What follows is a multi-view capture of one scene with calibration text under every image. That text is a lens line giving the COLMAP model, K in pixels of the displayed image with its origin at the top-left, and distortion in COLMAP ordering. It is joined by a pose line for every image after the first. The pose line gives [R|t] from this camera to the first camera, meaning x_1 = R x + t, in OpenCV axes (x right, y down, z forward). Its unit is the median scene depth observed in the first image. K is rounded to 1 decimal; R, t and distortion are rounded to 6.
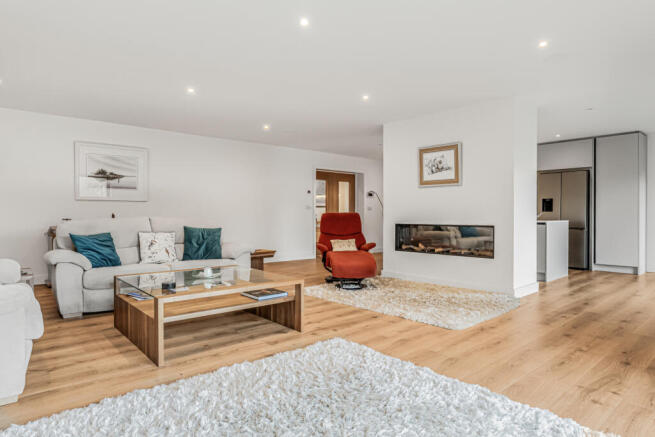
lens RADIAL K [[385.5, 0, 330.0], [0, 385.5, 219.1], [0, 0, 1]] dist [-0.007939, 0.002672]
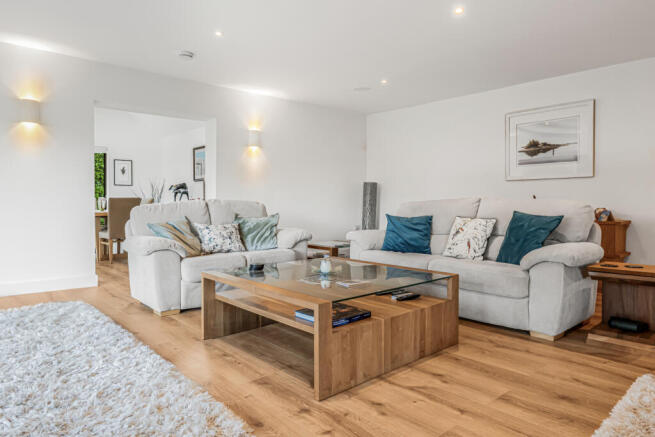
lens RADIAL K [[420.6, 0, 325.7], [0, 420.6, 213.3], [0, 0, 1]] dist [0.004114, 0.002473]
pose [[0.008270, 0.020733, -0.999751, 0.301445], [-0.009388, 0.999743, 0.020655, 0.009016], [0.999922, 0.009215, 0.008463, 0.581724]]
